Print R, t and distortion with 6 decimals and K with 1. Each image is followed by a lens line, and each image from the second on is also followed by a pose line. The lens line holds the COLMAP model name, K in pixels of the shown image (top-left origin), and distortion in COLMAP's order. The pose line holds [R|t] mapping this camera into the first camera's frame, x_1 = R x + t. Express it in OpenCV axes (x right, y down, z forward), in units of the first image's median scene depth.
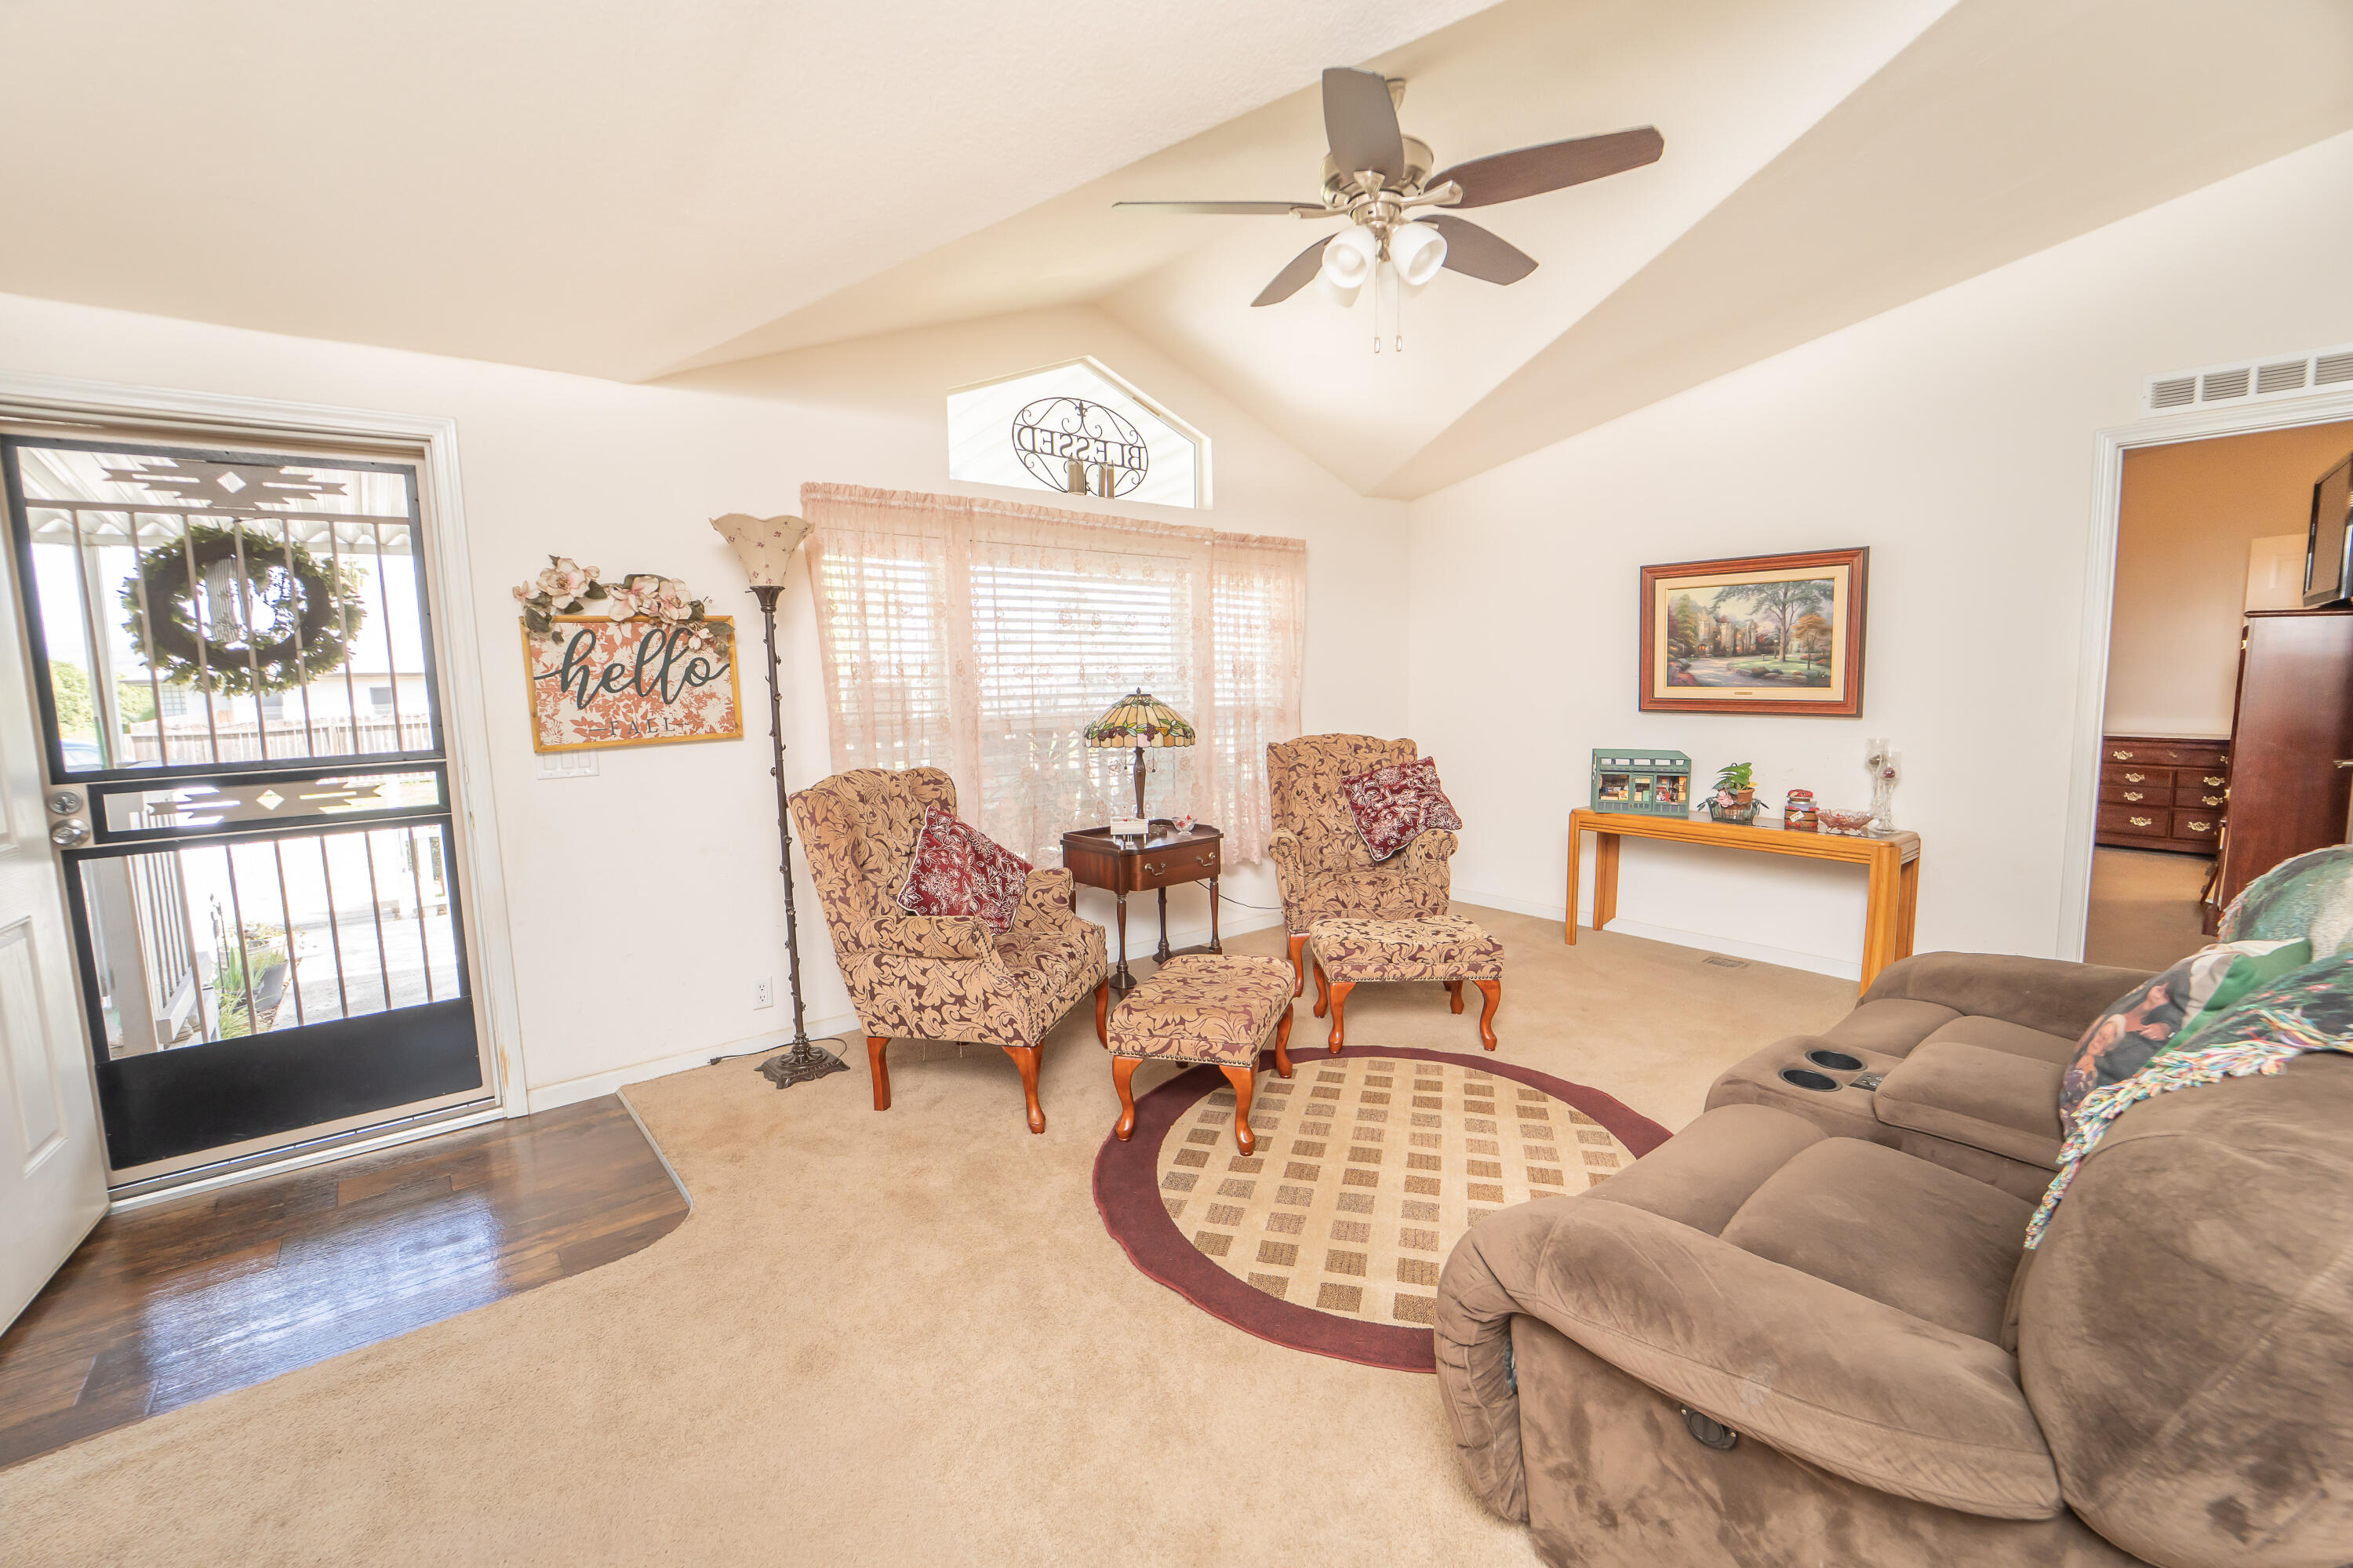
lens RADIAL K [[963.4, 0, 1186.5], [0, 963.4, 788.2], [0, 0, 1]] dist [-0.021863, -0.000173]
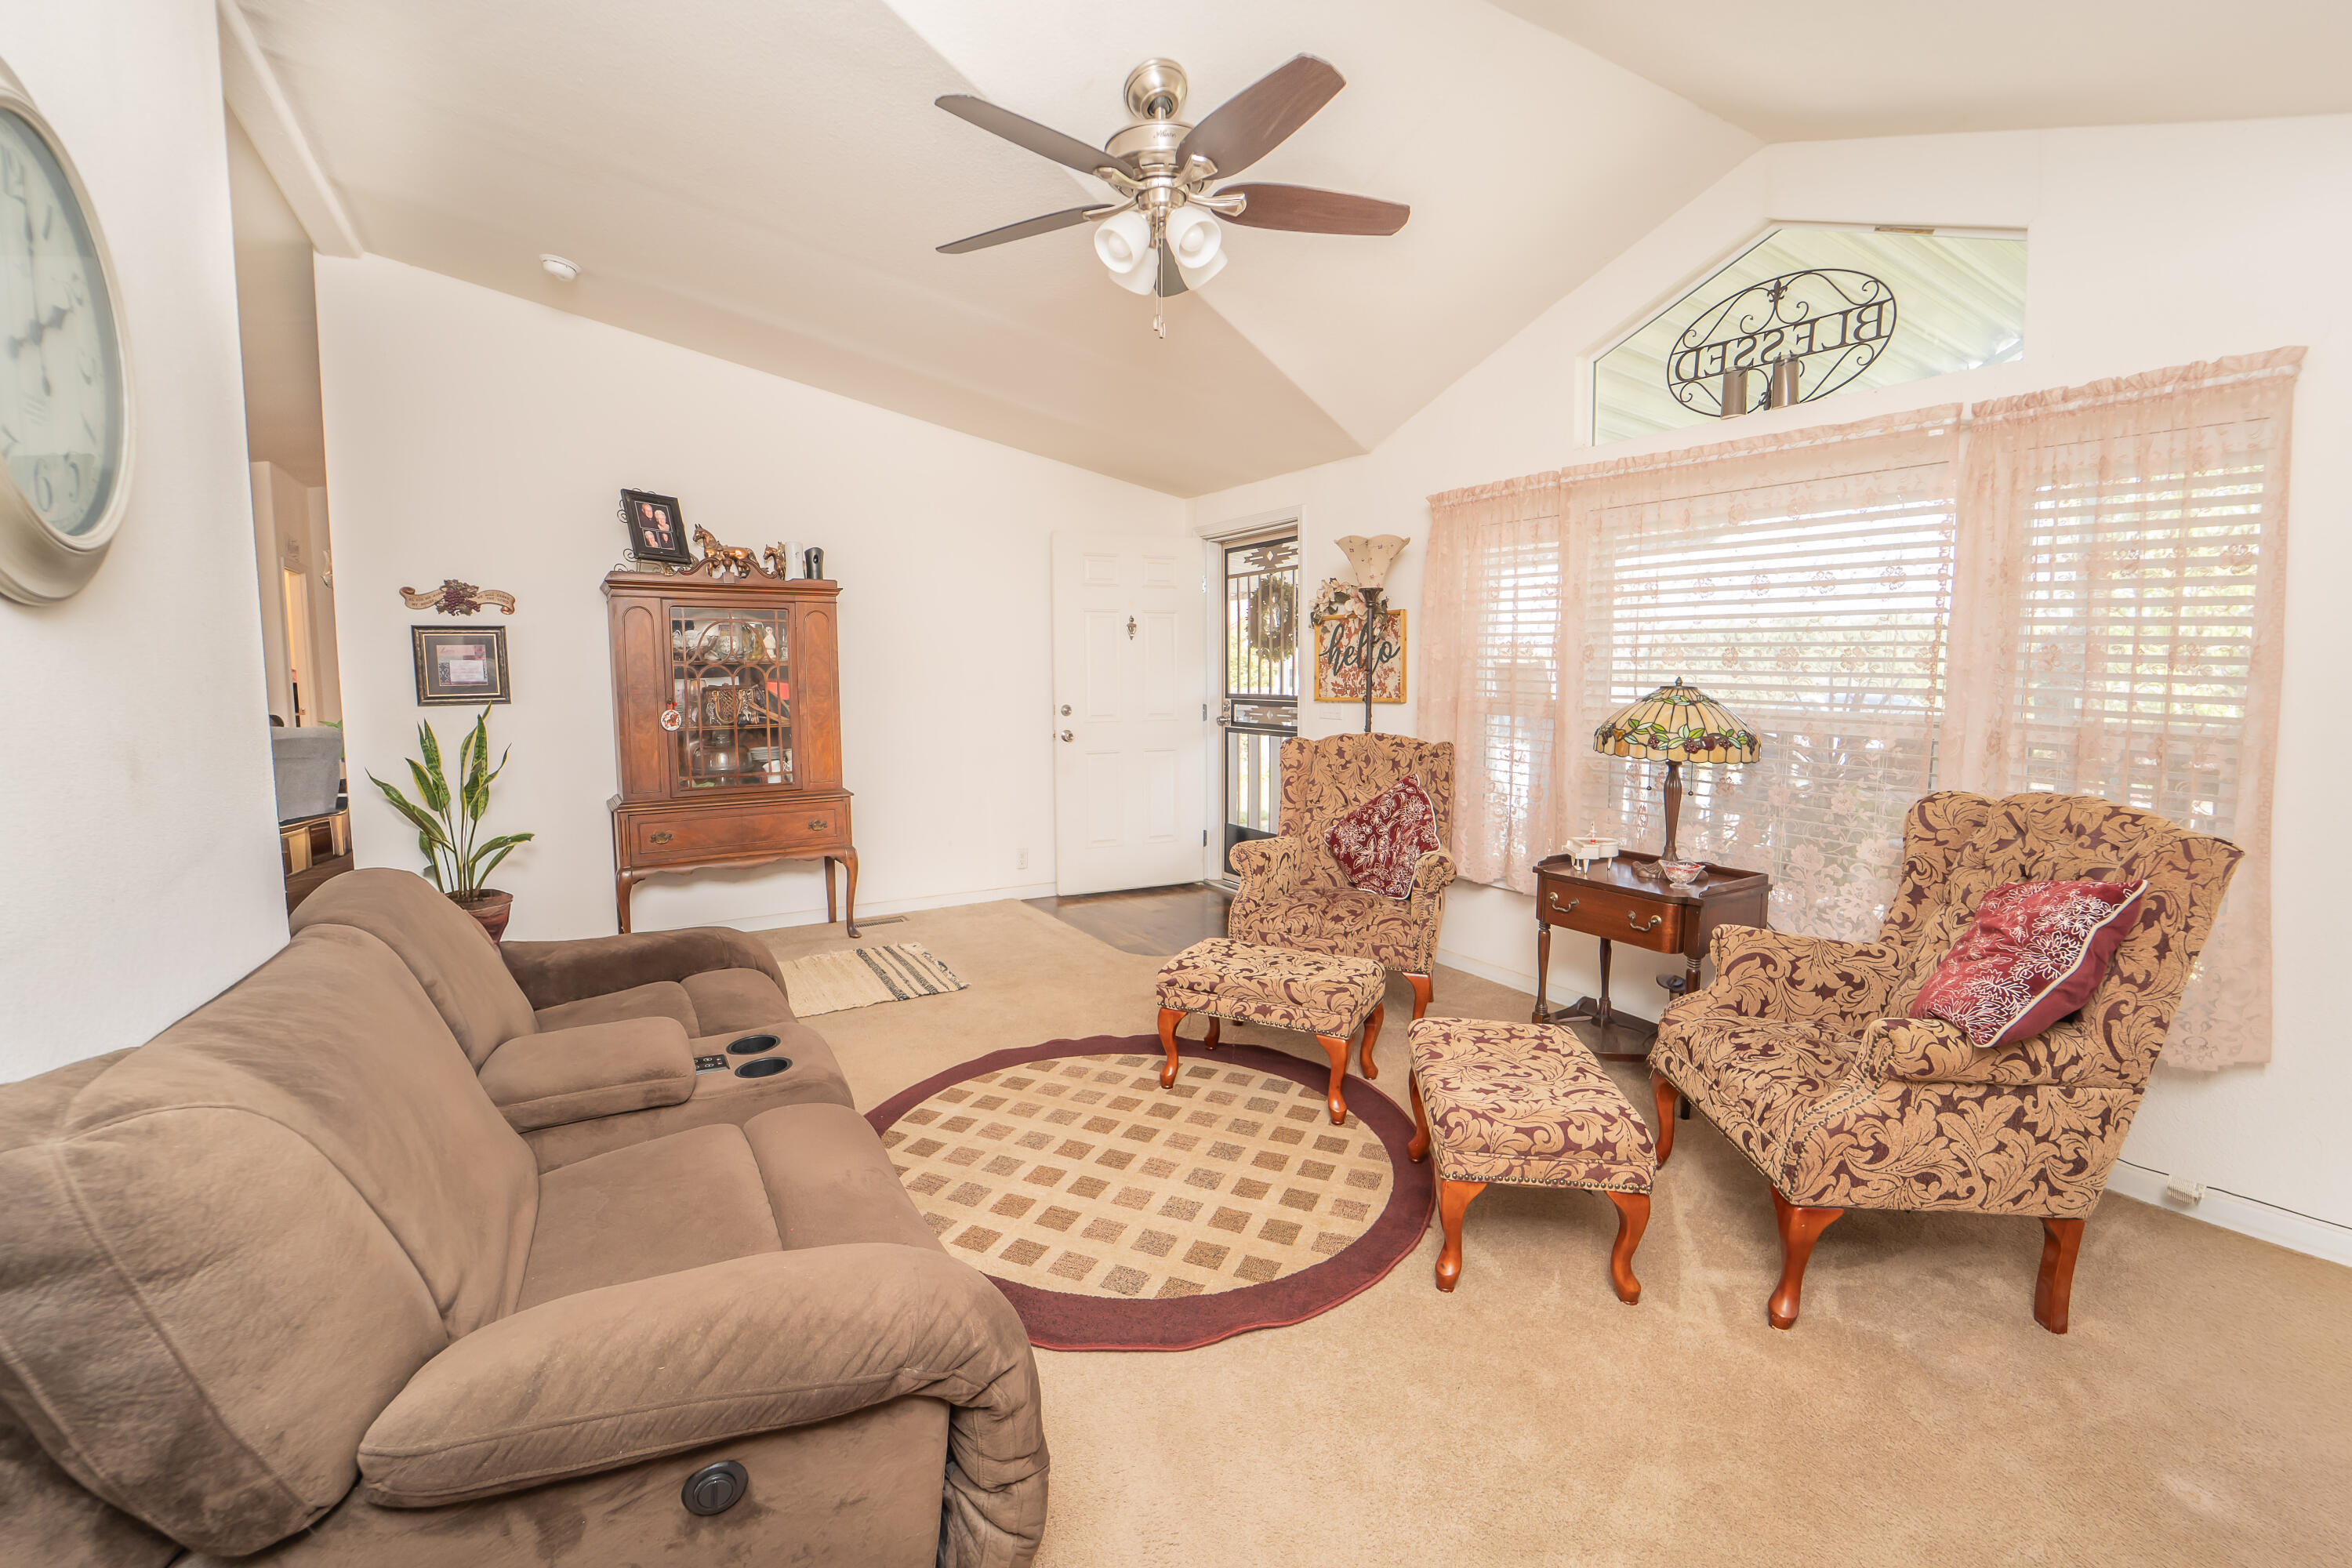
lens RADIAL K [[997.6, 0, 1176.0], [0, 997.6, 784.0], [0, 0, 1]] dist [-0.034192, -0.000154]
pose [[-0.138992, 0.137277, -0.980732, 0.998811], [-0.112271, 0.981776, 0.153335, -0.127587], [0.983909, 0.131420, -0.121047, 0.955104]]
